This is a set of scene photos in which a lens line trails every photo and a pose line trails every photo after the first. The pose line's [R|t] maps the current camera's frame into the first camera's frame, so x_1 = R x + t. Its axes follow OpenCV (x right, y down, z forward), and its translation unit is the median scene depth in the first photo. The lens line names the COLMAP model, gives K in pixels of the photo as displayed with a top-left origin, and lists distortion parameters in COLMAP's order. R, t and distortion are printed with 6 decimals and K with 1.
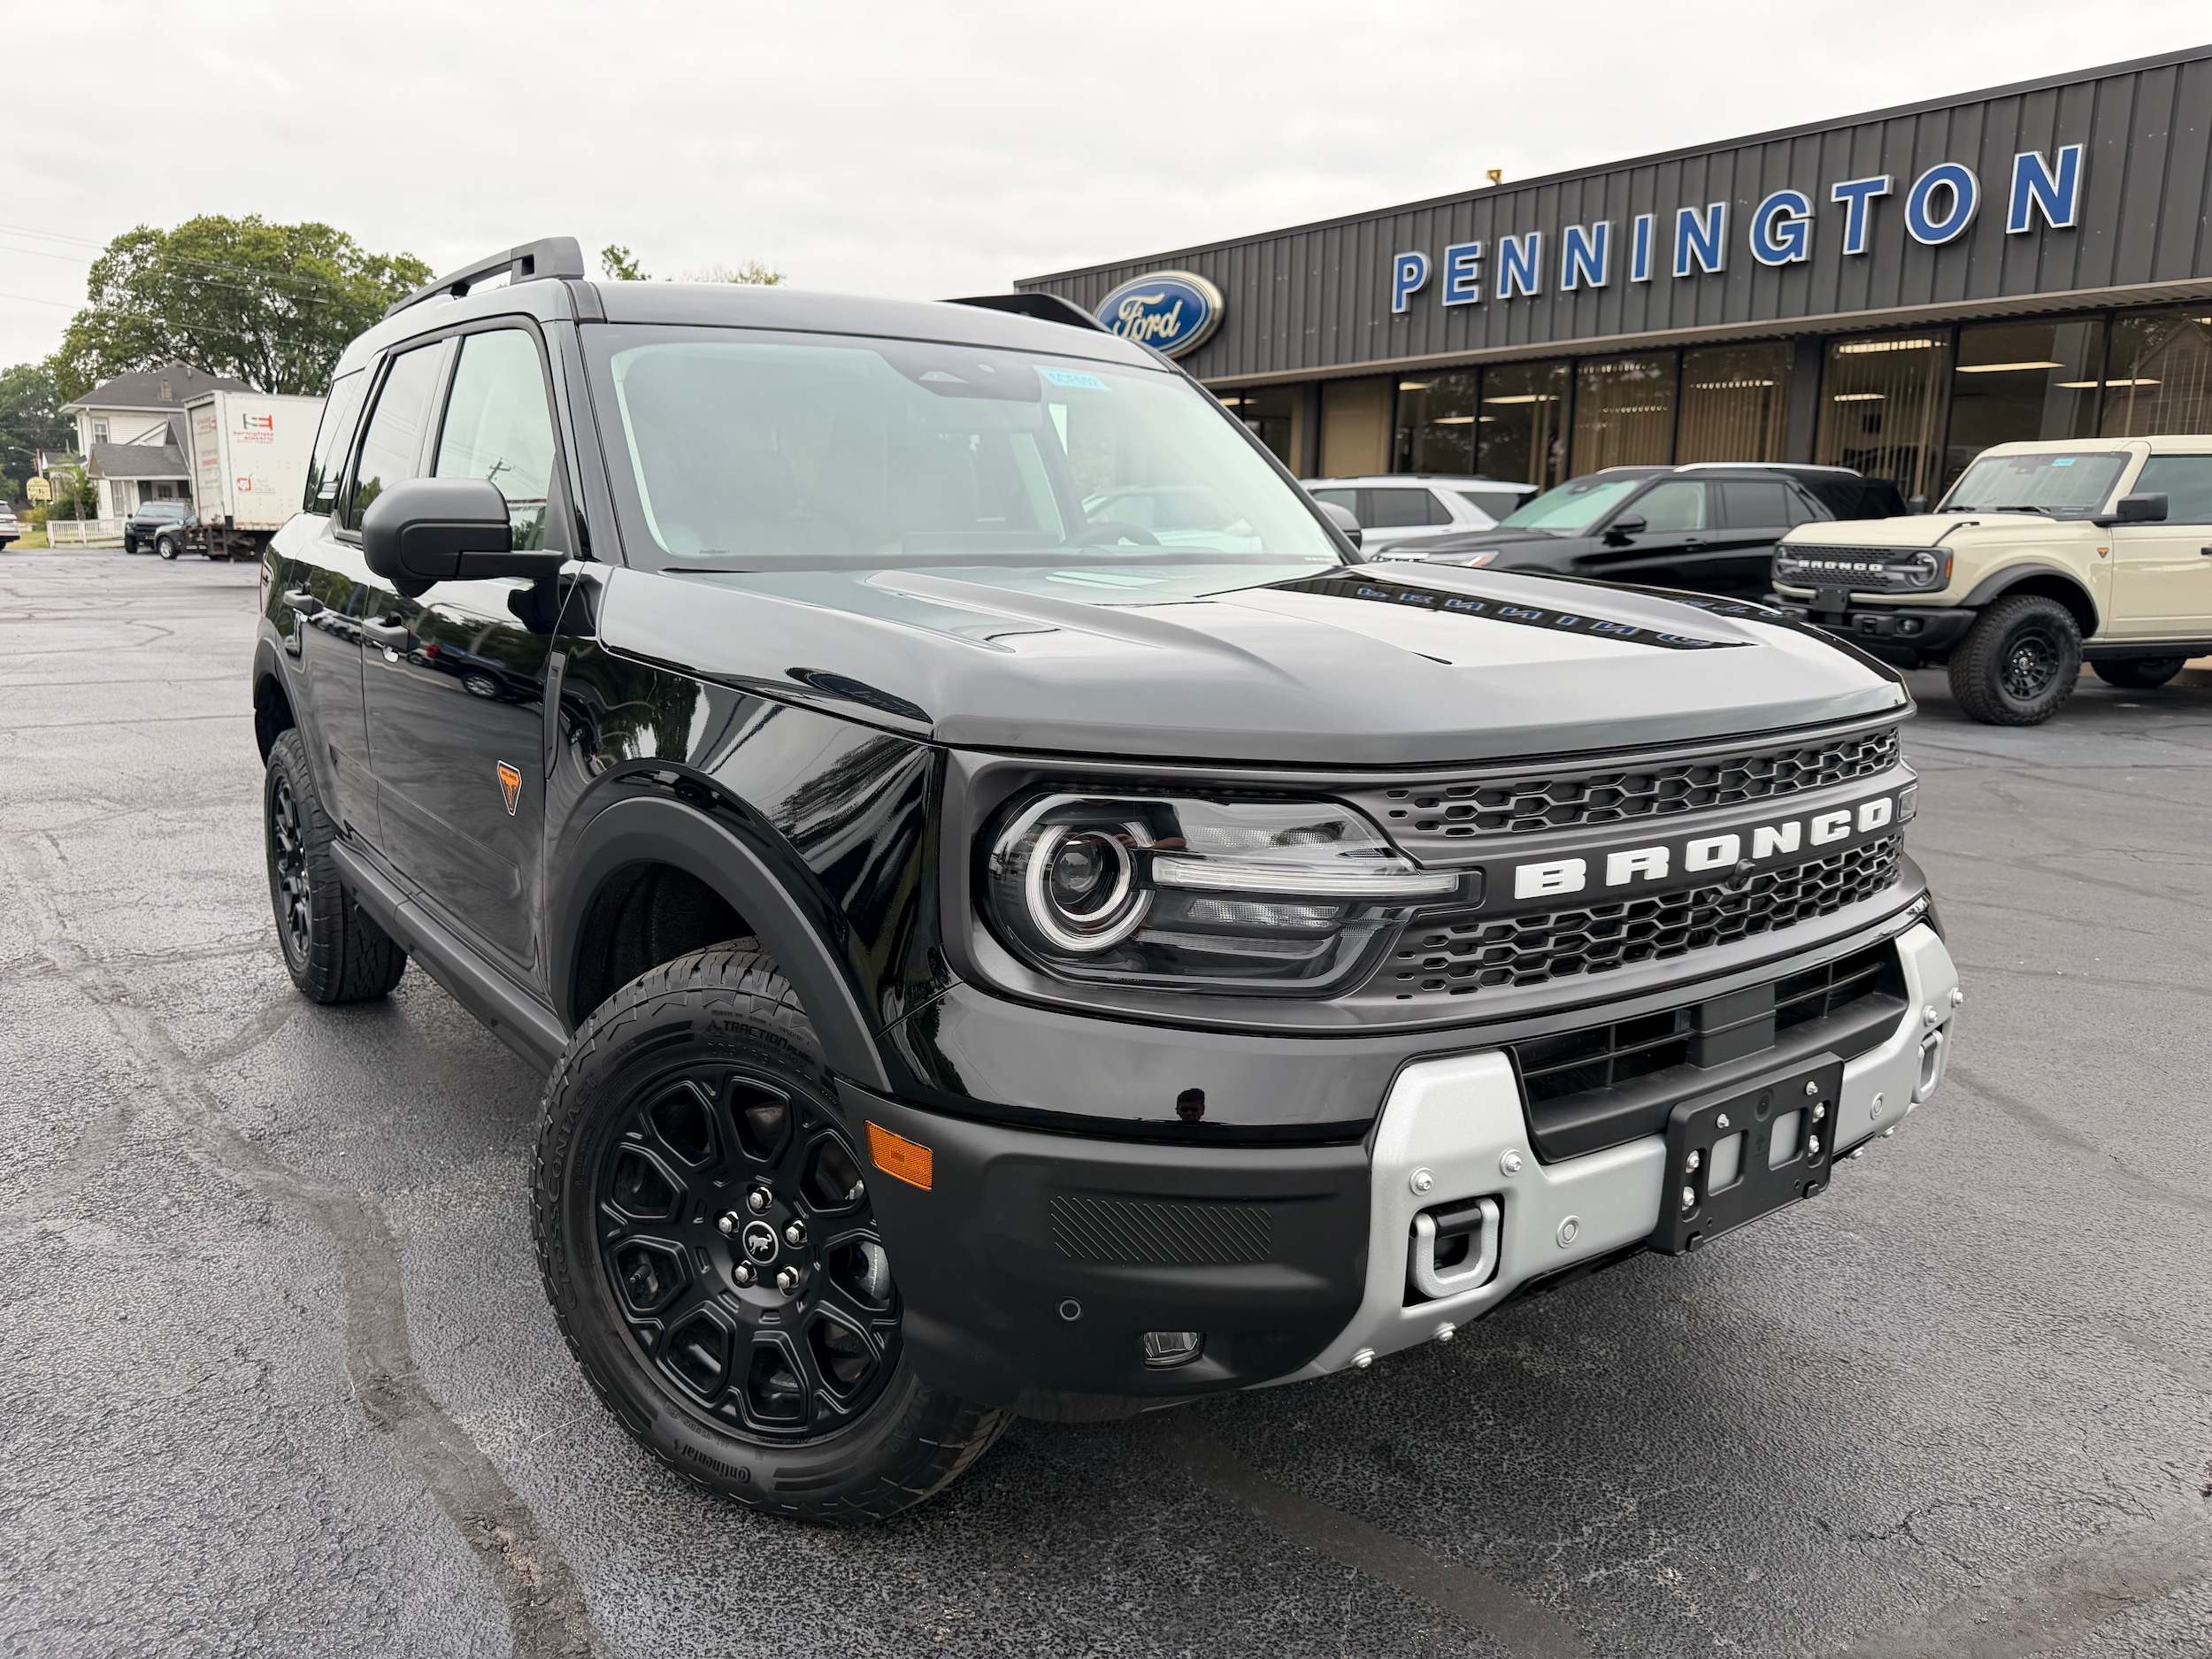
lens RADIAL K [[1638.9, 0, 1109.0], [0, 1638.9, 833.2], [0, 0, 1]] dist [0.014816, -0.030845]
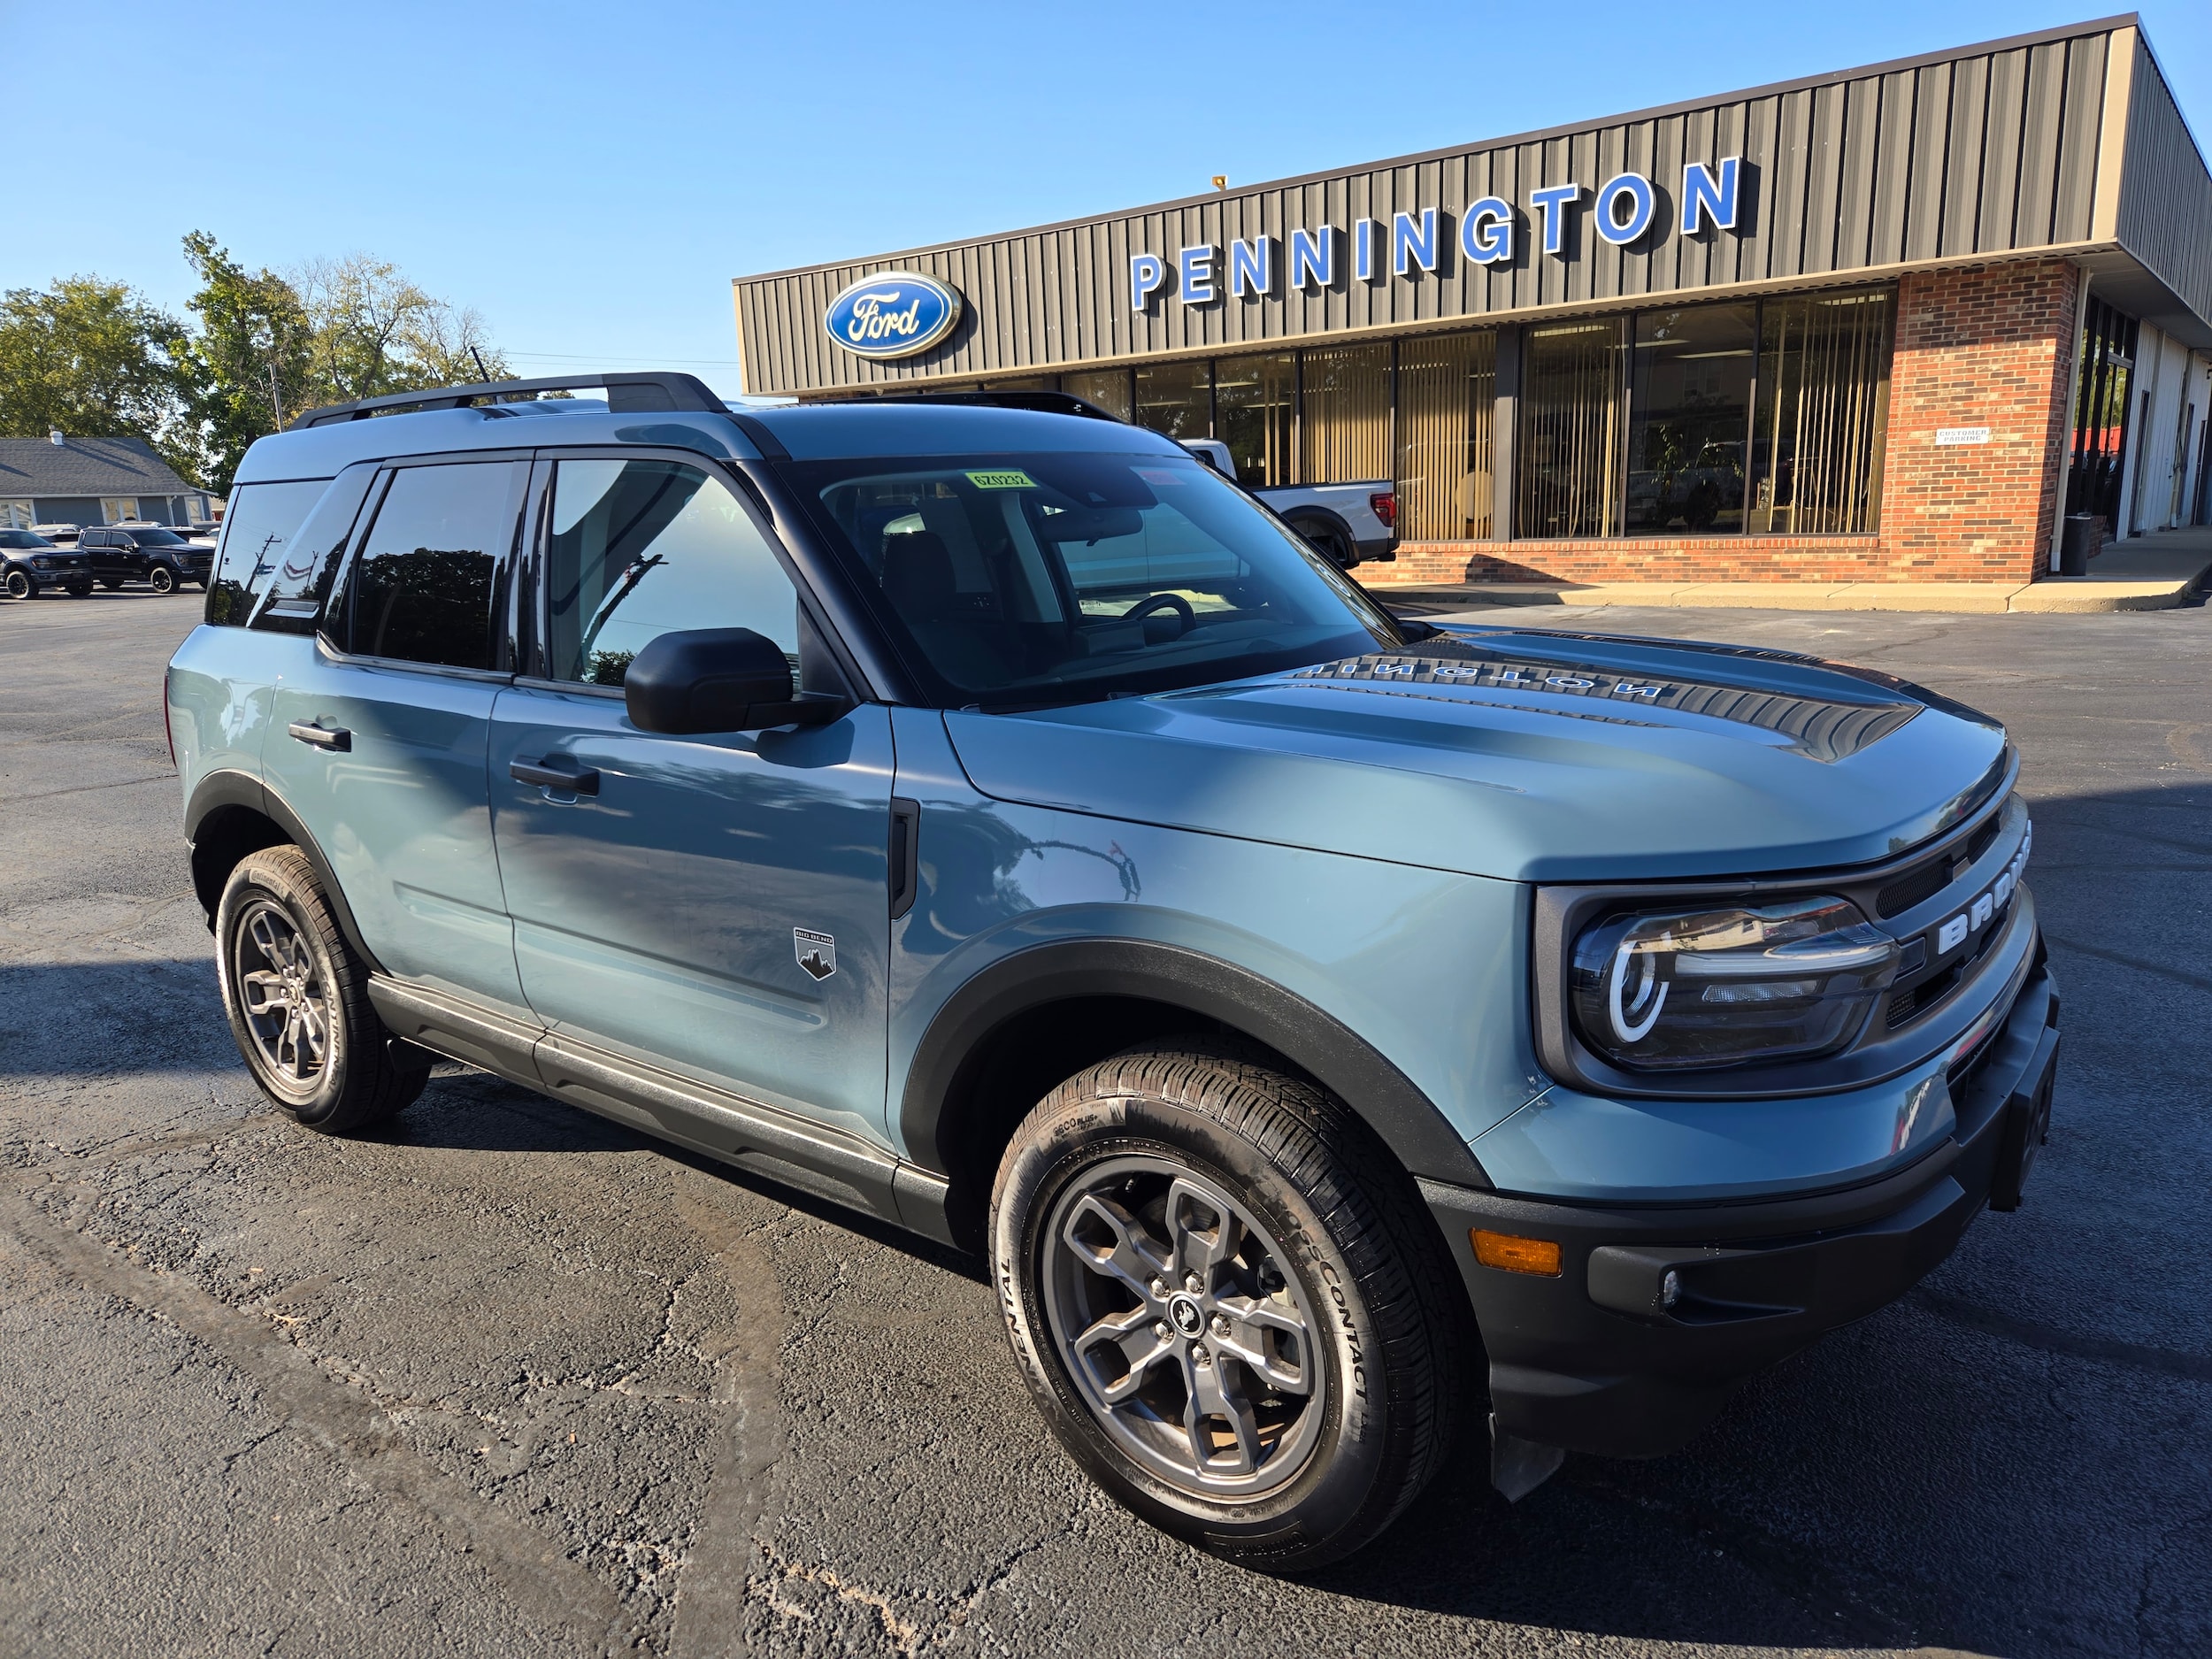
lens RADIAL K [[1555.4, 0, 1137.5], [0, 1555.4, 831.7], [0, 0, 1]] dist [0.045358, -0.039918]
pose [[0.968878, -0.098707, 0.227006, -0.122329], [0.092688, 0.995006, 0.037050, -0.017647], [-0.229530, -0.014857, 0.973188, -0.008384]]
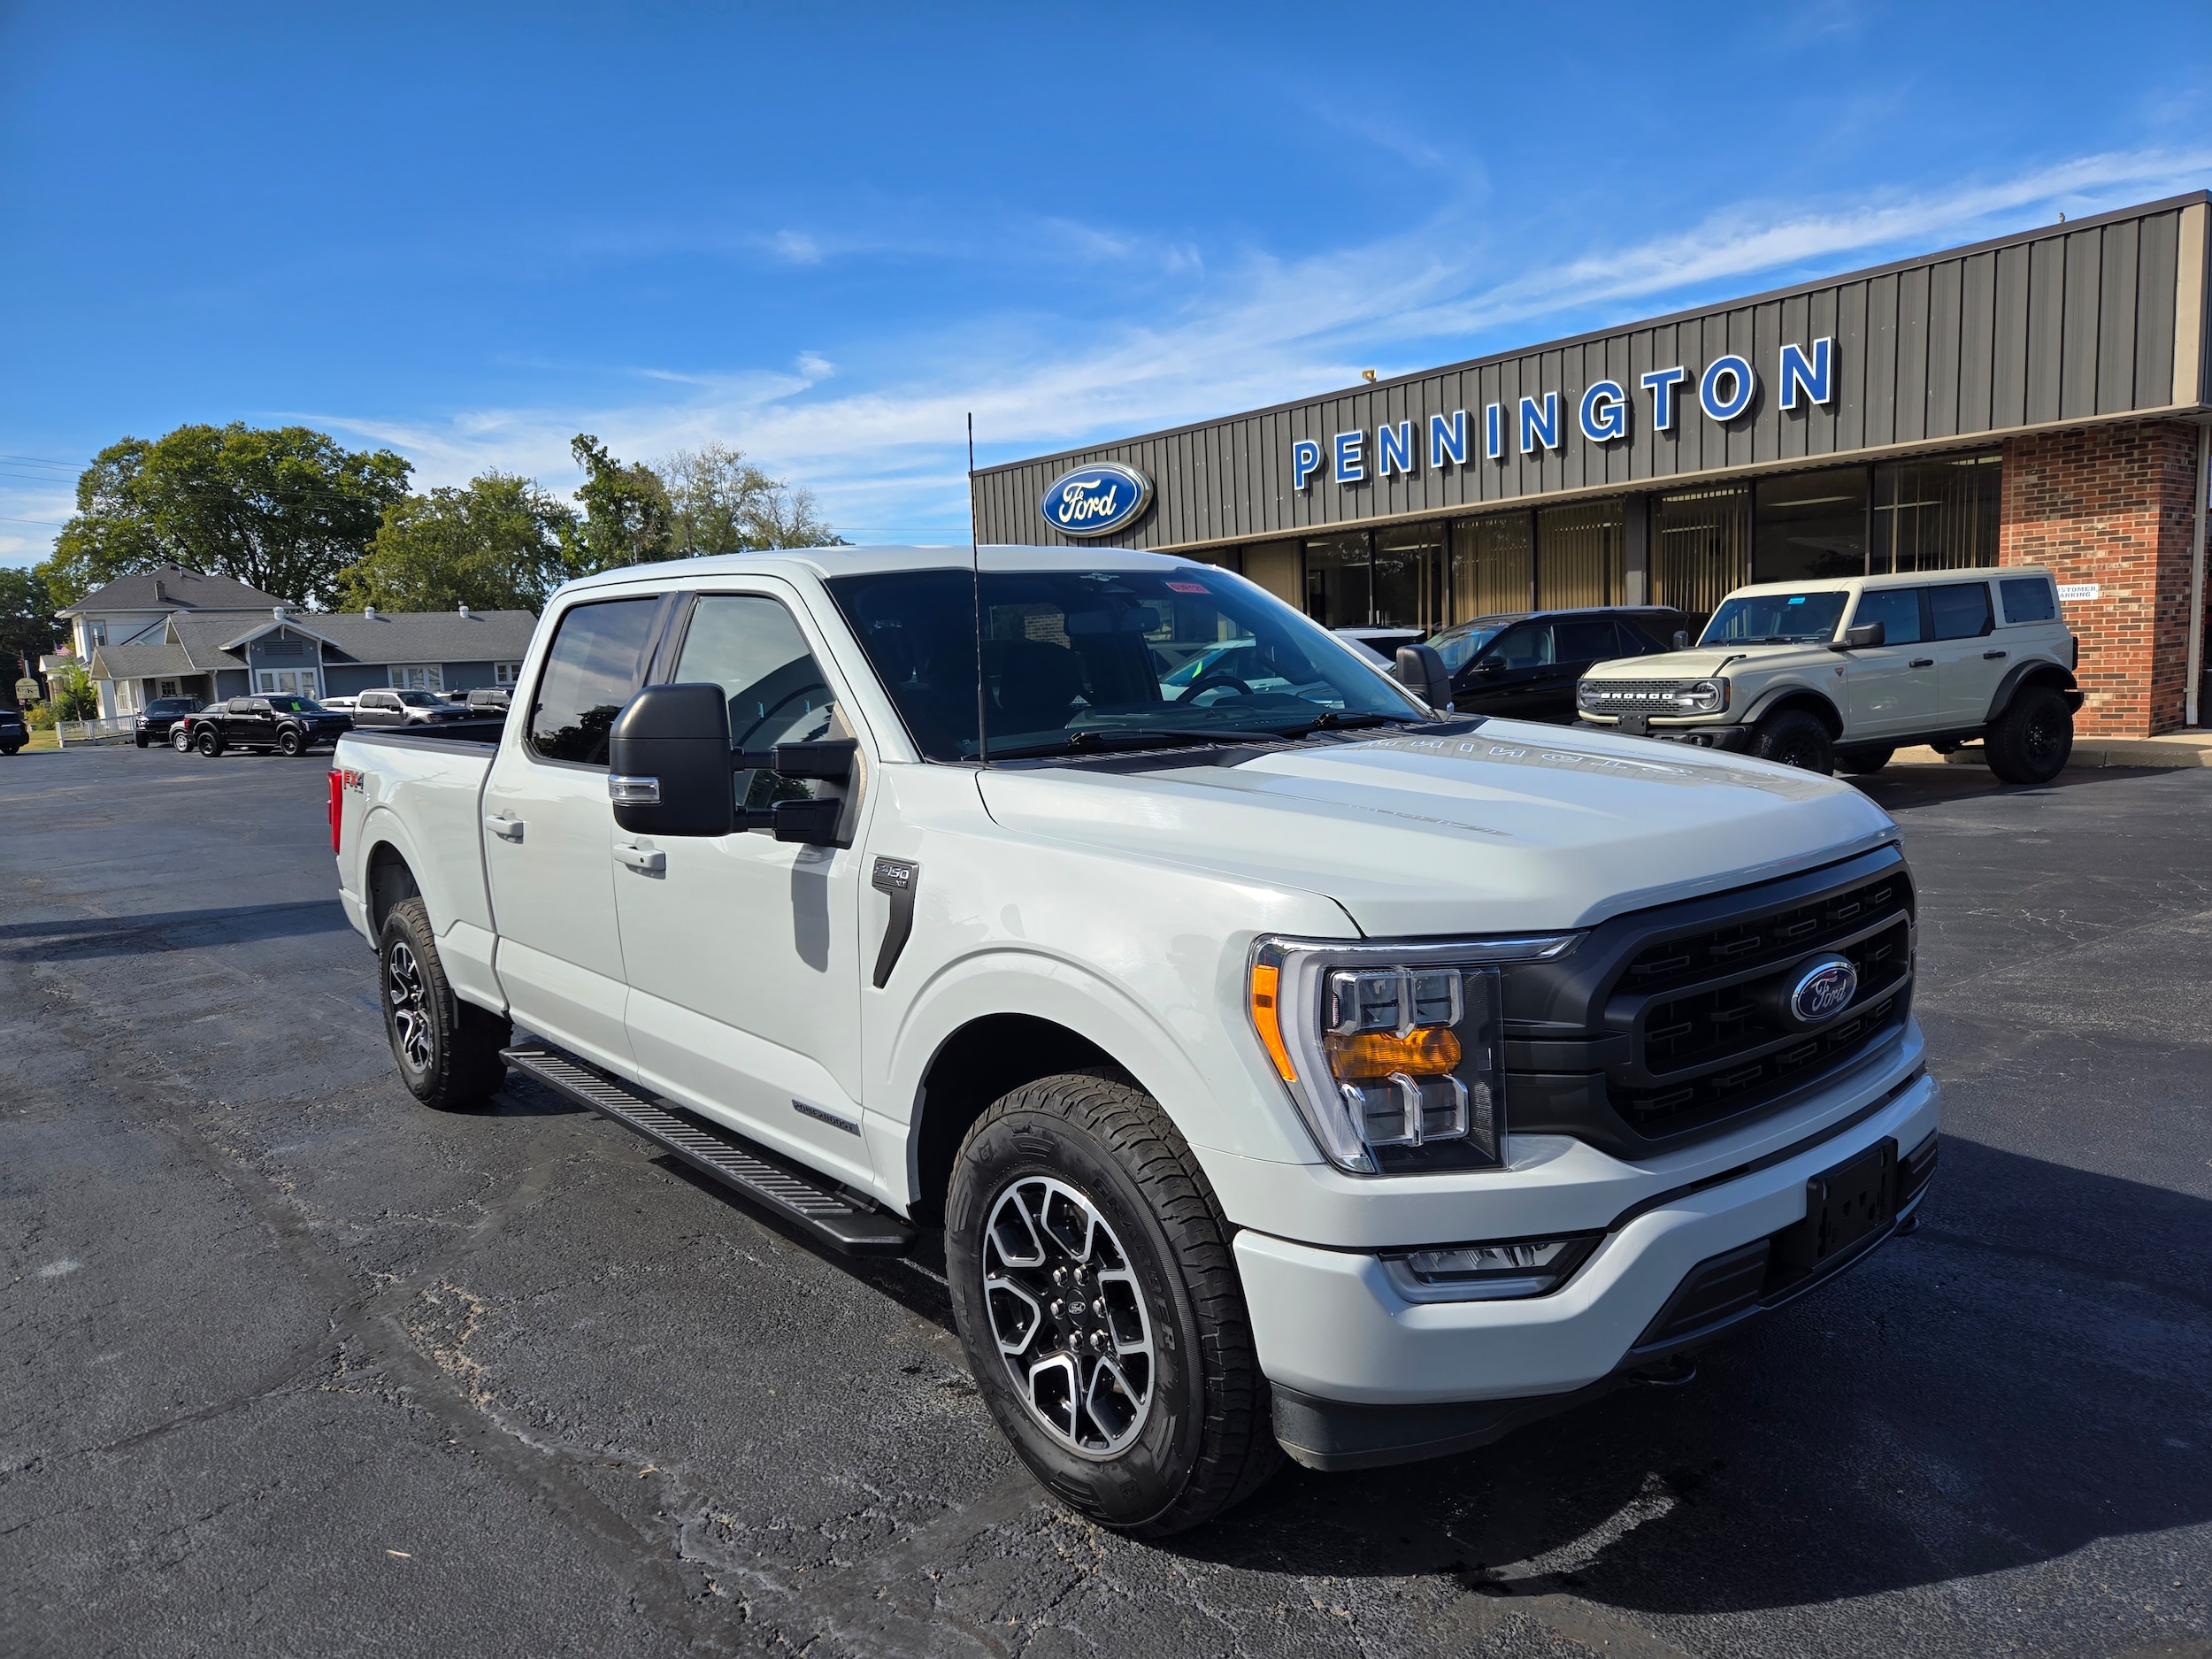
lens RADIAL K [[1555.4, 0, 1119.7], [0, 1555.4, 840.4], [0, 0, 1]] dist [0.045358, -0.039918]
pose [[0.997207, -0.066650, 0.033716, -0.011372], [0.068774, 0.995424, -0.066348, 0.003033], [-0.029140, 0.068481, 0.997227, -0.142530]]
